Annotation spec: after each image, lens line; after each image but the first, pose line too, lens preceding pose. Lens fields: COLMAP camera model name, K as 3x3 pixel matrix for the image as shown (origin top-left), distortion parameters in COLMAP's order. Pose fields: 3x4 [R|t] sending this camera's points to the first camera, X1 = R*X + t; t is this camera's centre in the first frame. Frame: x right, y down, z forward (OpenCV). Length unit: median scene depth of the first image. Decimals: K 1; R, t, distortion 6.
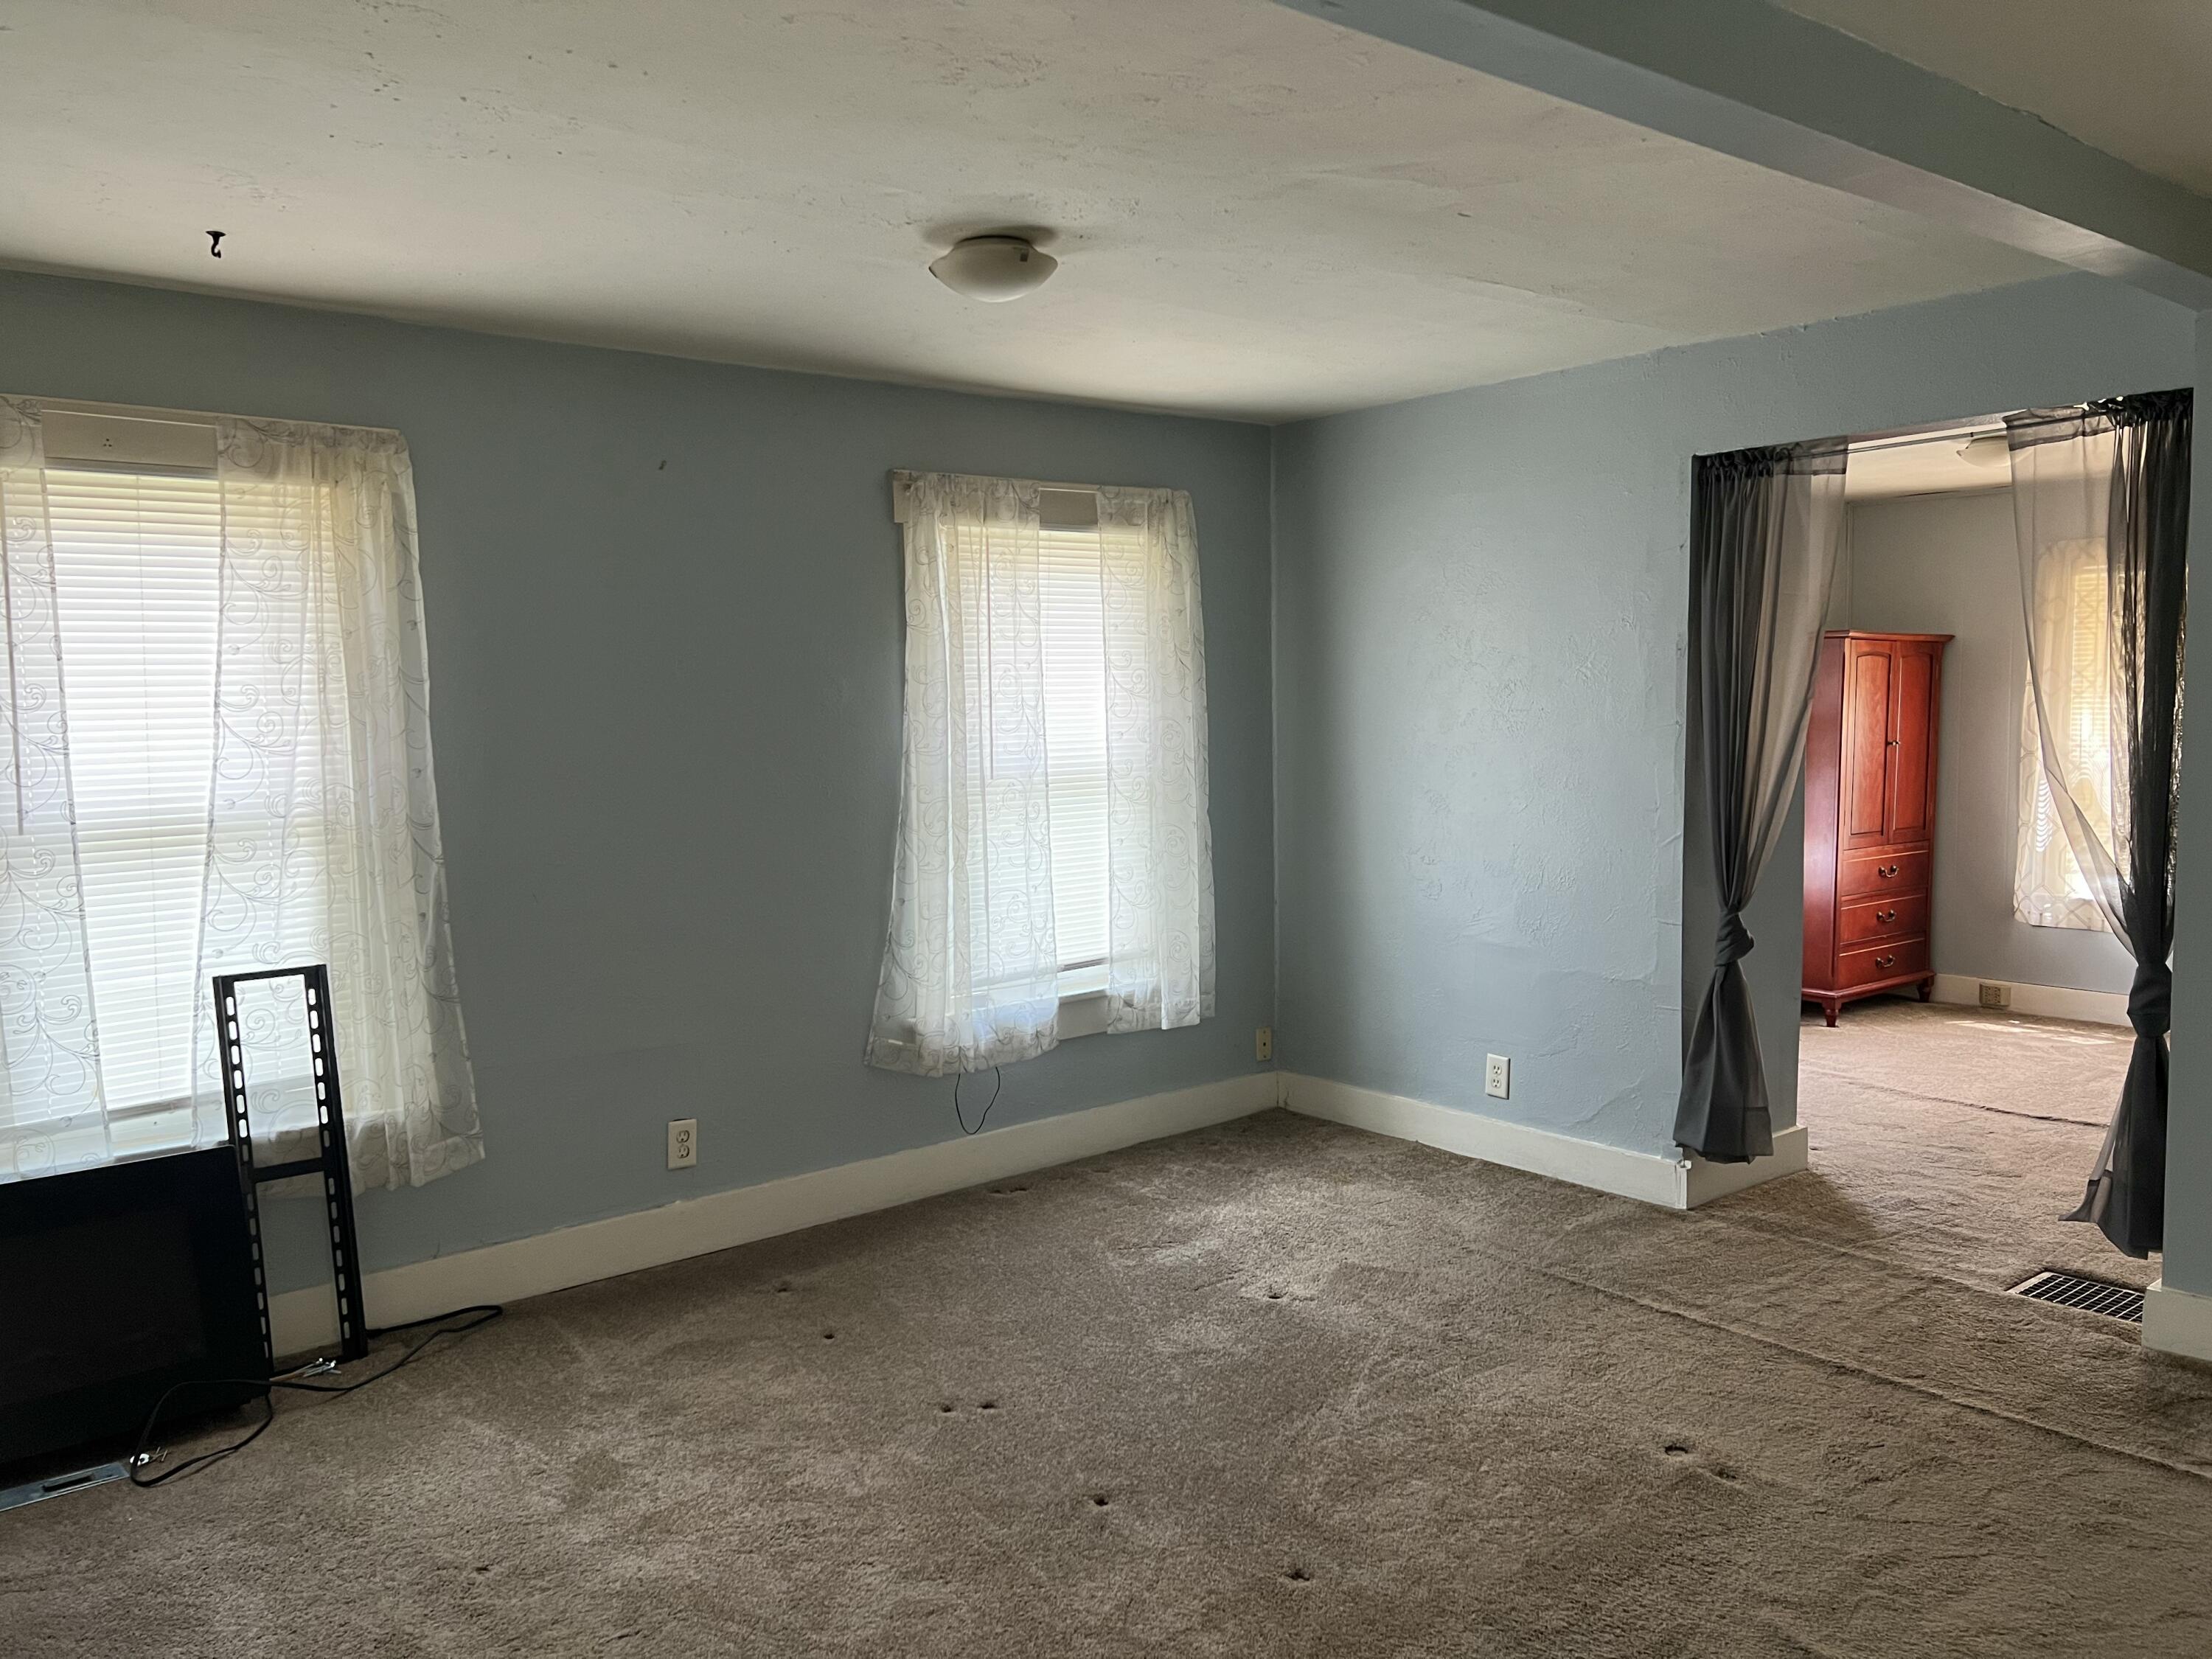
lens RADIAL K [[1631.4, 0, 1051.9], [0, 1631.4, 851.1], [0, 0, 1]] dist [0.045787, -0.067097]
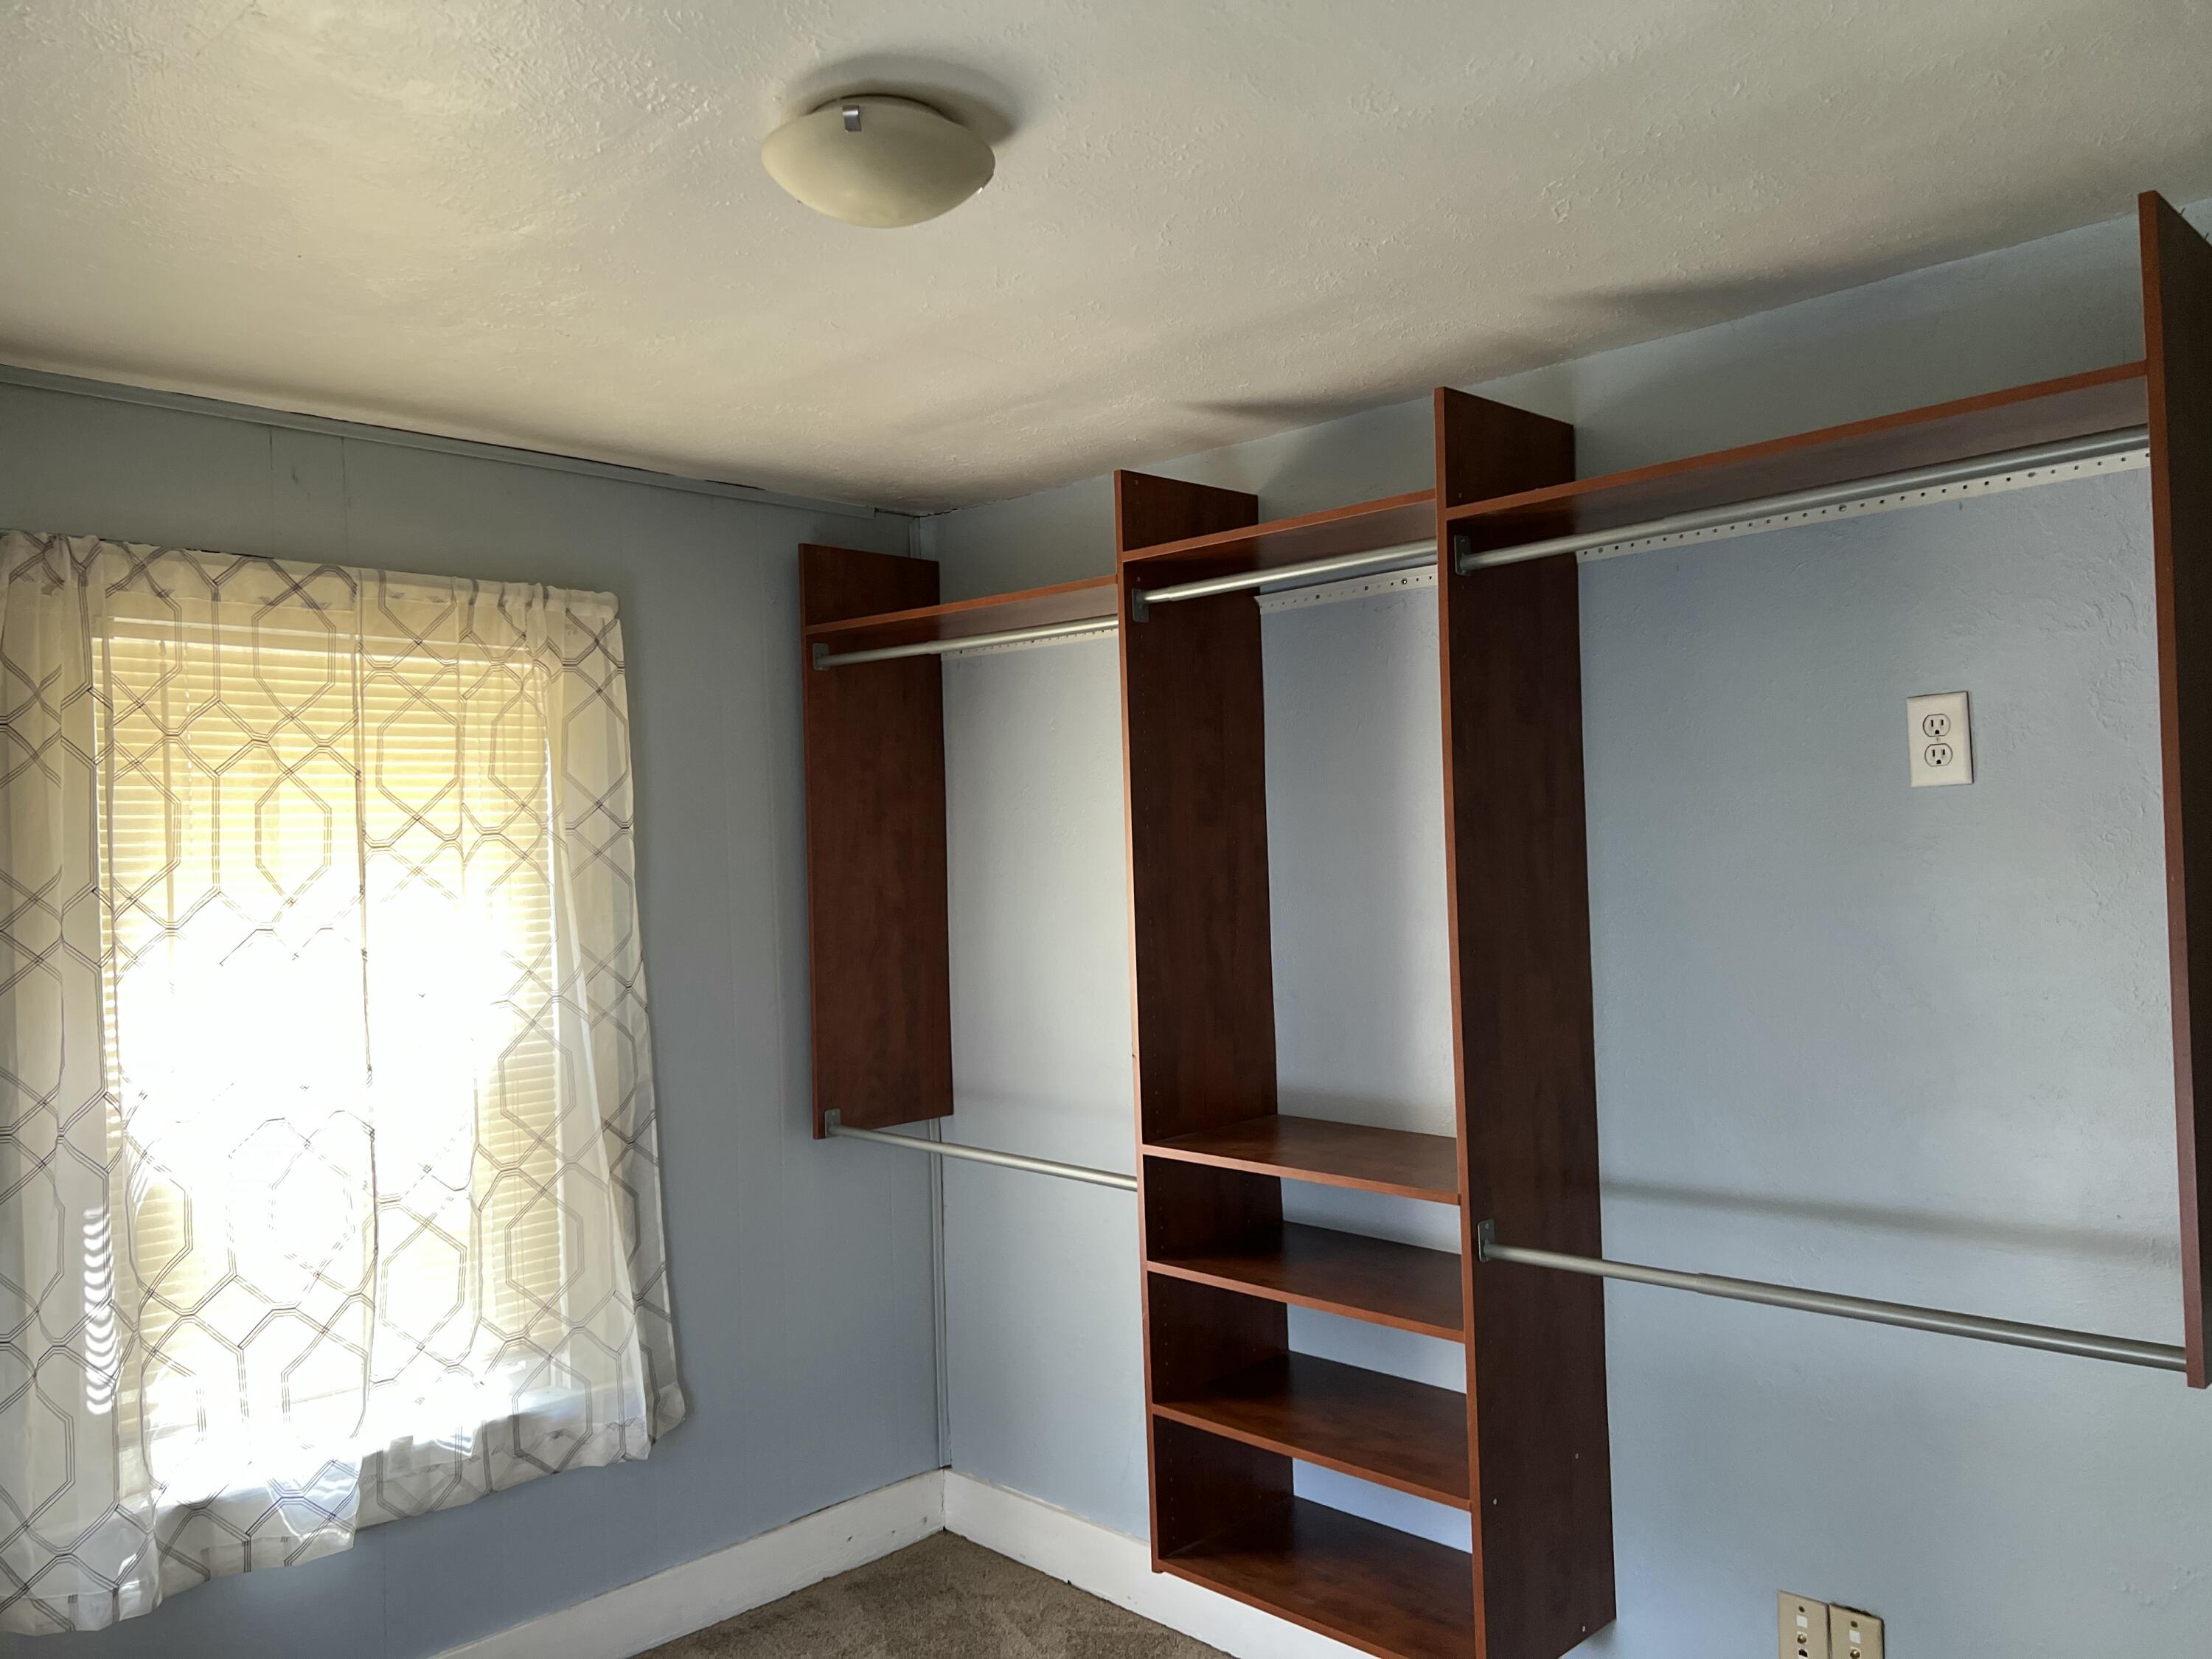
lens RADIAL K [[1631.4, 0, 1101.2], [0, 1631.4, 841.5], [0, 0, 1]] dist [0.045787, -0.067097]
pose [[-0.137542, 0.023254, 0.990223, 0.230247], [0.110904, 0.993799, -0.007933, -0.095124], [-0.984267, 0.108728, -0.139269, 0.840439]]
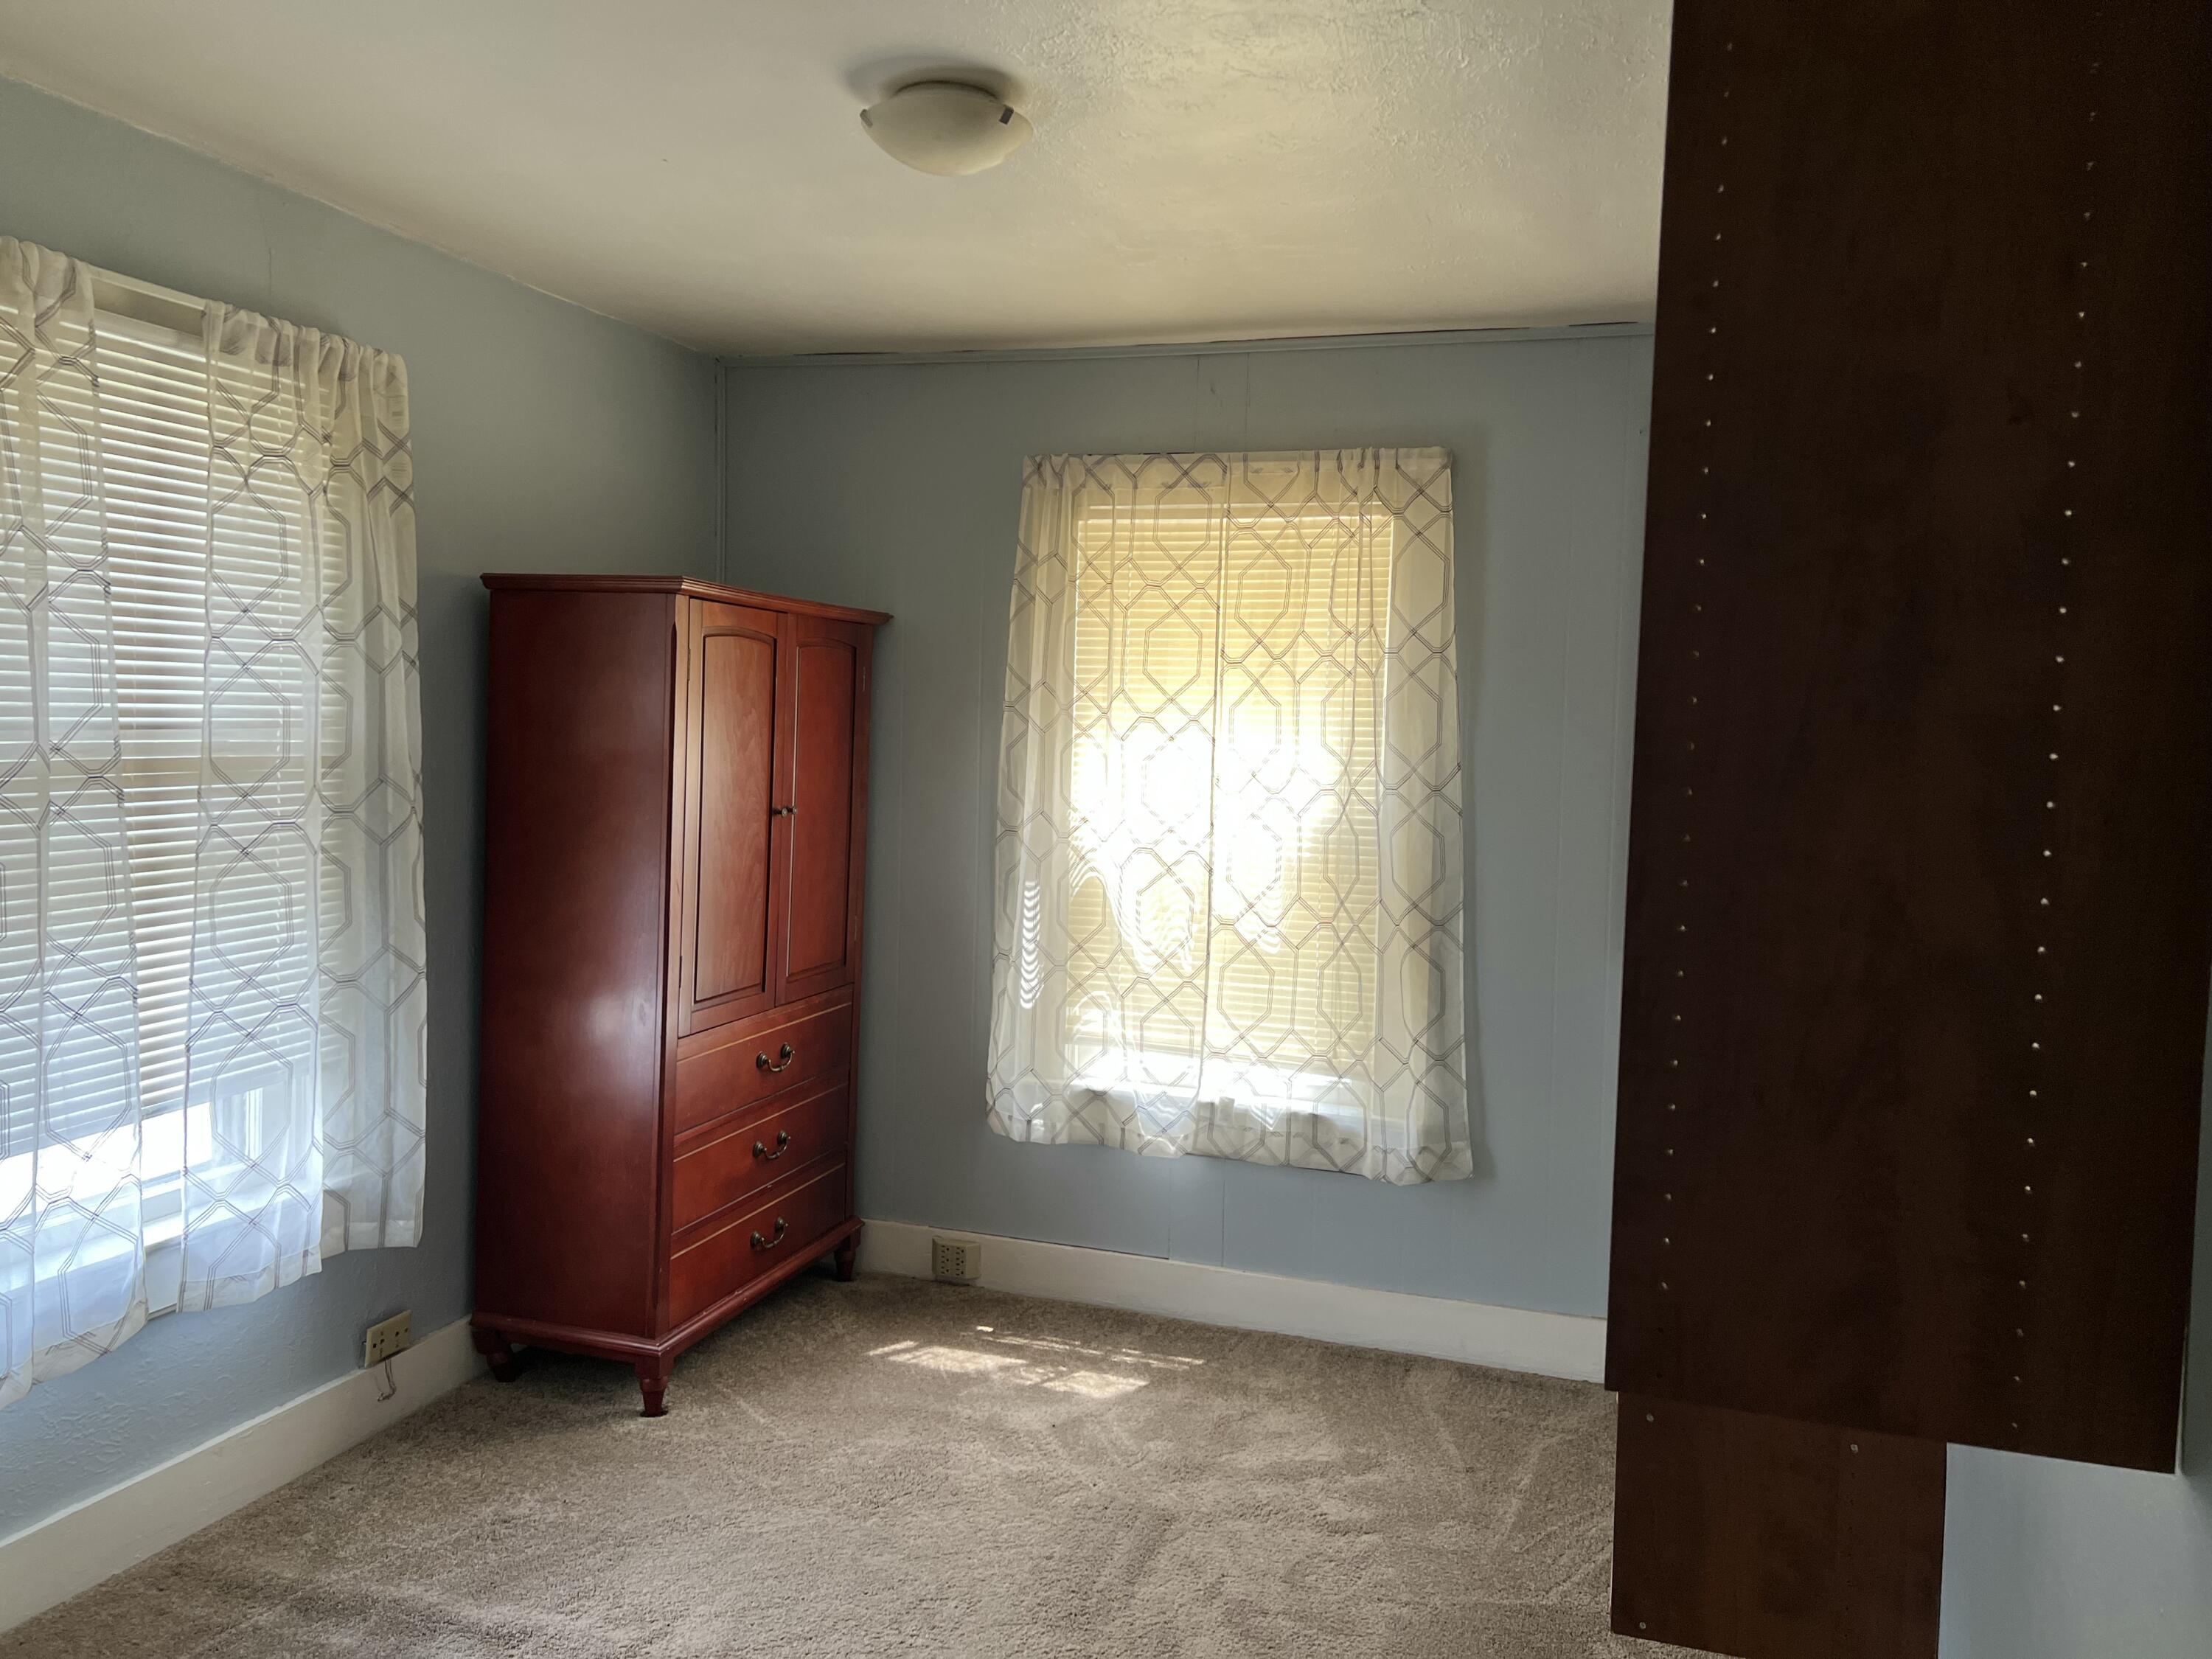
lens RADIAL K [[1631.4, 0, 1091.9], [0, 1631.4, 820.1], [0, 0, 1]] dist [0.045787, -0.067097]
pose [[0.830077, 0.005627, 0.557620, 0.315279], [0.005117, 0.999830, -0.017706, -0.054933], [-0.557625, 0.017551, 0.829908, 0.535446]]
